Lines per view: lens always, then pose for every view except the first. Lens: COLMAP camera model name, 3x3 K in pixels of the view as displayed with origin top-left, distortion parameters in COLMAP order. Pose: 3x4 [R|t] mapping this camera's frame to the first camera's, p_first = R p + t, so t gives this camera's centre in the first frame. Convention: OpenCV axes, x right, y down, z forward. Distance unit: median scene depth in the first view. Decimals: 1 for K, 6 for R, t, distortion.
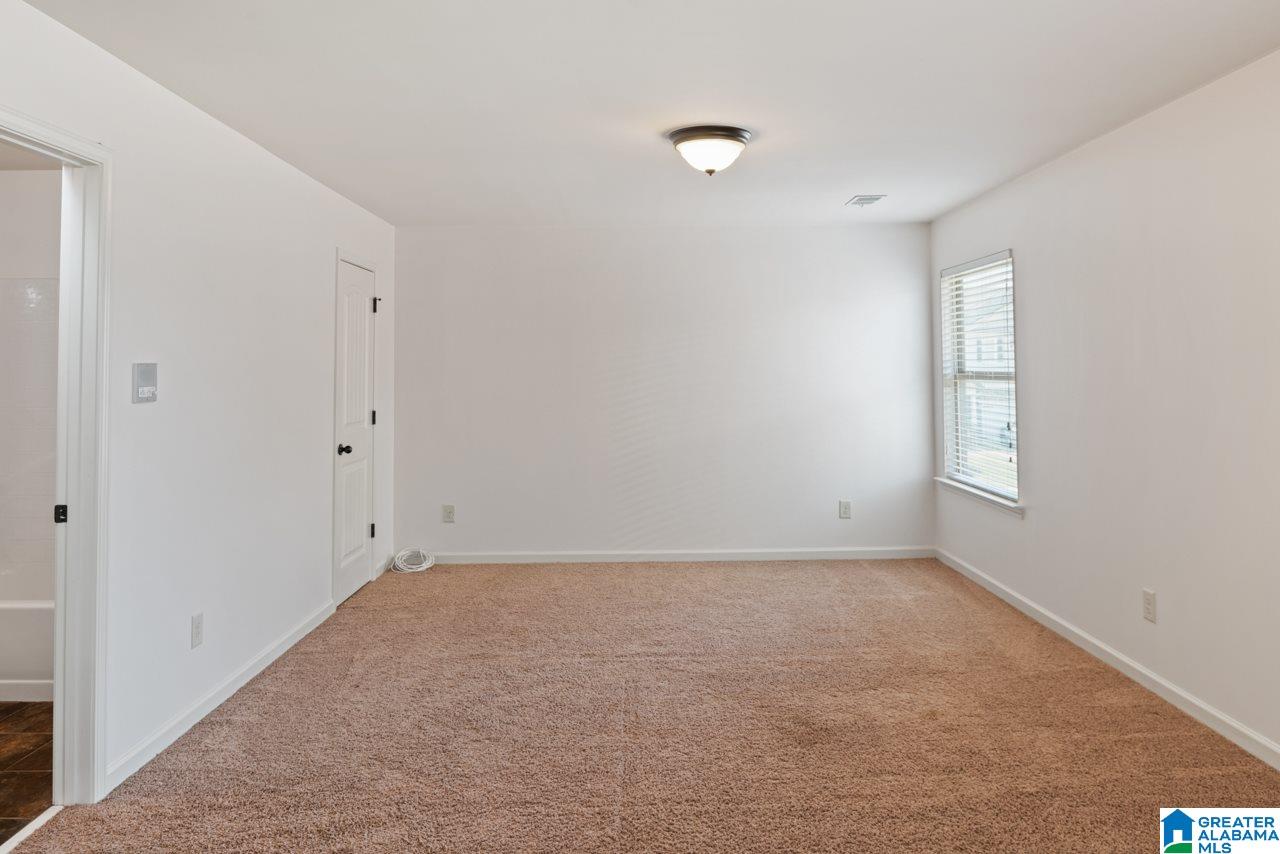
lens RADIAL K [[887.1, 0, 640.4], [0, 887.1, 321.8], [0, 0, 1]] dist [-0.003688, -0.003991]
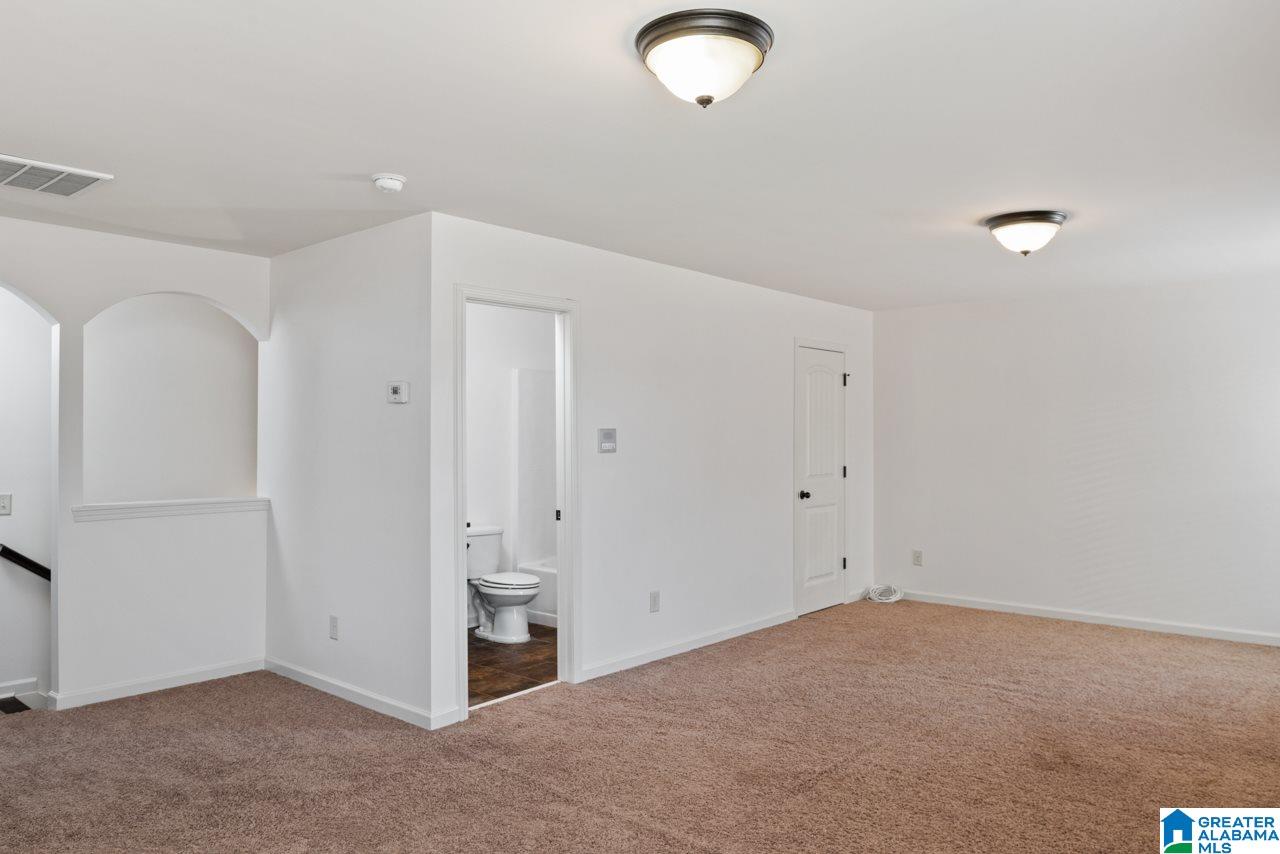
lens RADIAL K [[883.4, 0, 666.2], [0, 883.4, 417.7], [0, 0, 1]] dist [-0.001209, -0.008193]
pose [[0.754836, -0.004784, -0.655896, 0.485340], [0.030257, 0.999163, 0.027533, -0.011980], [0.655216, -0.040628, 0.754349, -0.121332]]
